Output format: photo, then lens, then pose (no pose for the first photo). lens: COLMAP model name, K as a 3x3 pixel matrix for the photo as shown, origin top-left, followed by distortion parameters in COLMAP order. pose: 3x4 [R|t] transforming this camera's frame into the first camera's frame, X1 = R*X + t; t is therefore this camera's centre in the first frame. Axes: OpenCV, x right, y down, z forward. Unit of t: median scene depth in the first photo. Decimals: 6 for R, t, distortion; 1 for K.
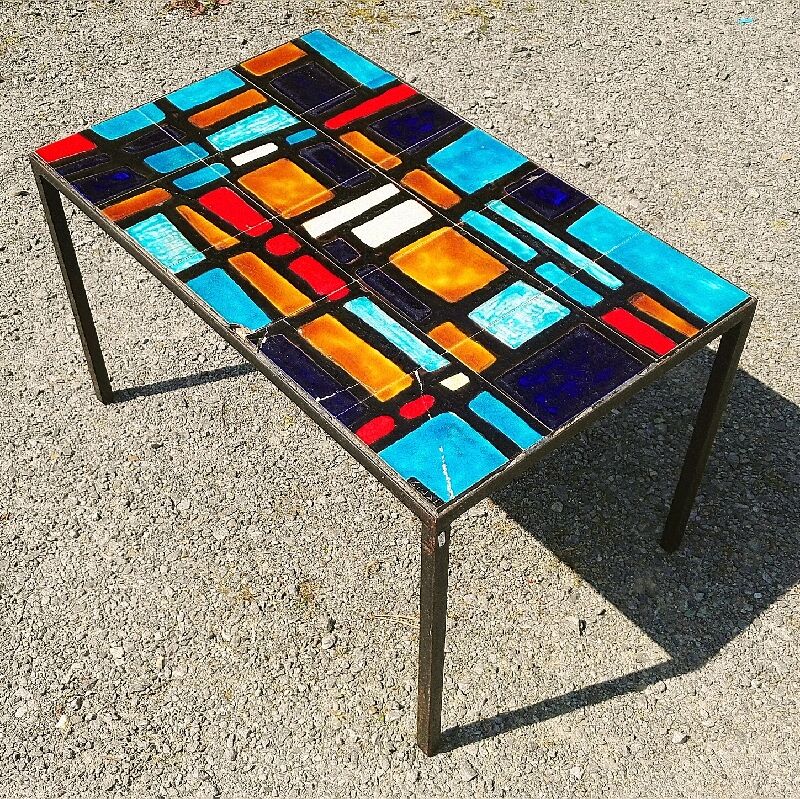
lens RADIAL K [[1217.3, 0, 400.0], [0, 1217.3, 399.5], [0, 0, 1]] dist [0.047931, -0.046162]
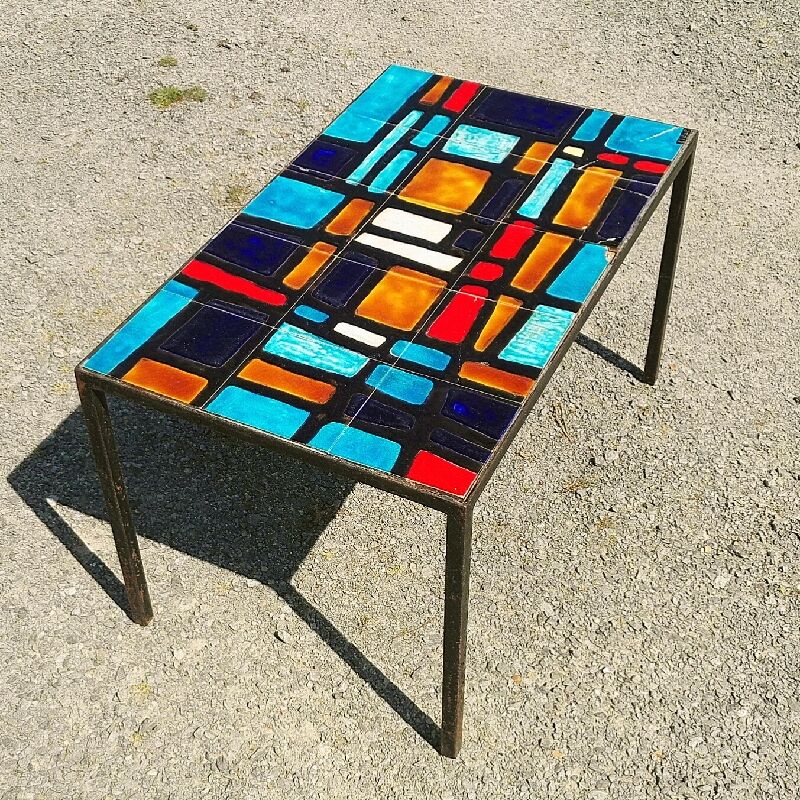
lens RADIAL K [[1217.3, 0, 400.0], [0, 1217.3, 400.0], [0, 0, 1]] dist [0.047931, -0.046162]
pose [[-0.387429, -0.614194, 0.687506, -0.832341], [0.680993, 0.312008, 0.662495, -0.814453], [-0.621408, 0.724856, 0.297381, 0.811008]]
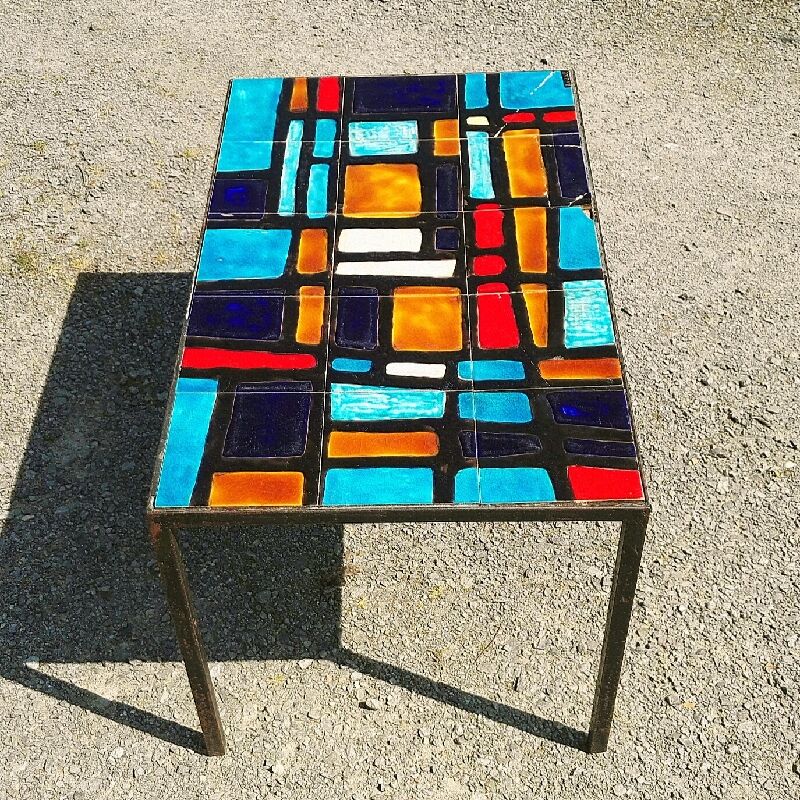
lens RADIAL K [[1206.8, 0, 400.6], [0, 1206.8, 385.9], [0, 0, 1]] dist [0.048203, -0.118215]
pose [[-0.752883, -0.443021, 0.486723, -0.553351], [0.500170, 0.095535, 0.860641, -0.977793], [-0.427781, 0.891406, 0.149659, 0.962298]]
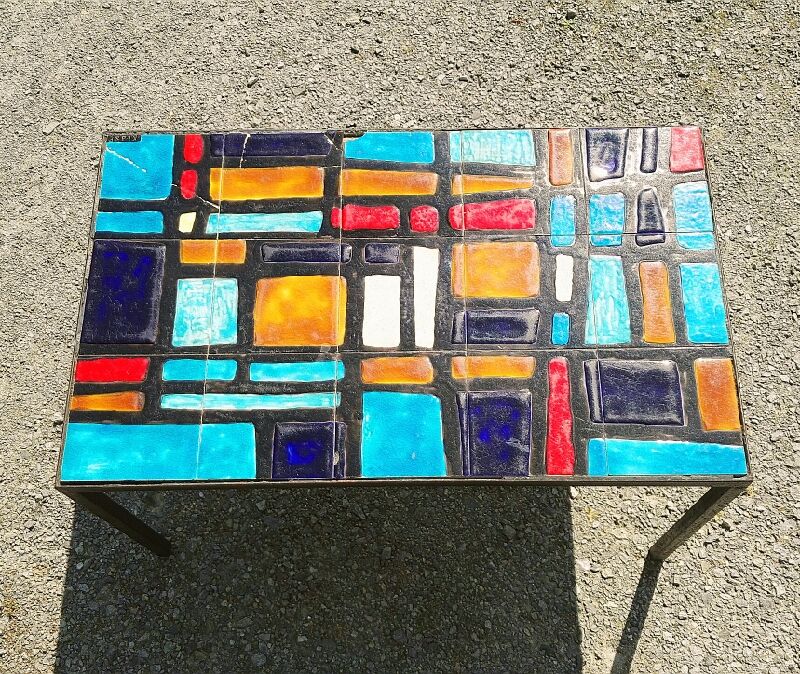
lens RADIAL K [[987.0, 0, 376.1], [0, 987.0, 336.3], [0, 0, 1]] dist [0.067422, -0.004552]
pose [[-0.656740, 0.704834, -0.268145, 0.234815], [-0.519483, -0.165085, 0.838382, -0.845053], [0.546653, 0.689896, 0.474567, 0.628693]]
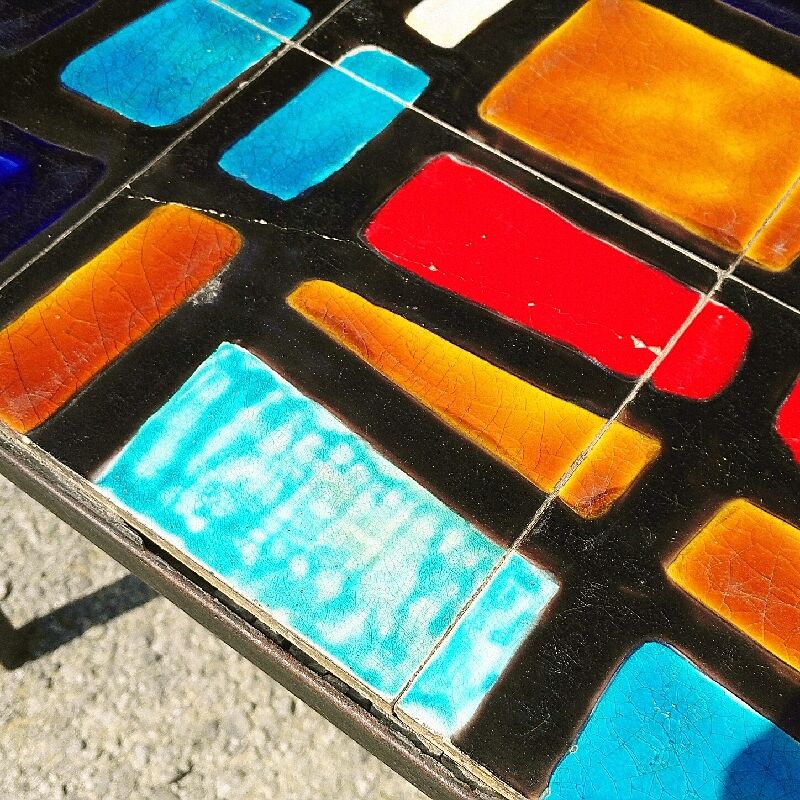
lens RADIAL K [[1206.8, 0, 400.6], [0, 1206.8, 385.9], [0, 0, 1]] dist [0.048203, -0.118215]
pose [[0.975575, -0.176952, 0.130158, -0.199542], [0.149892, 0.969397, 0.194429, -0.185530], [-0.160579, -0.170170, 0.972243, 0.798738]]
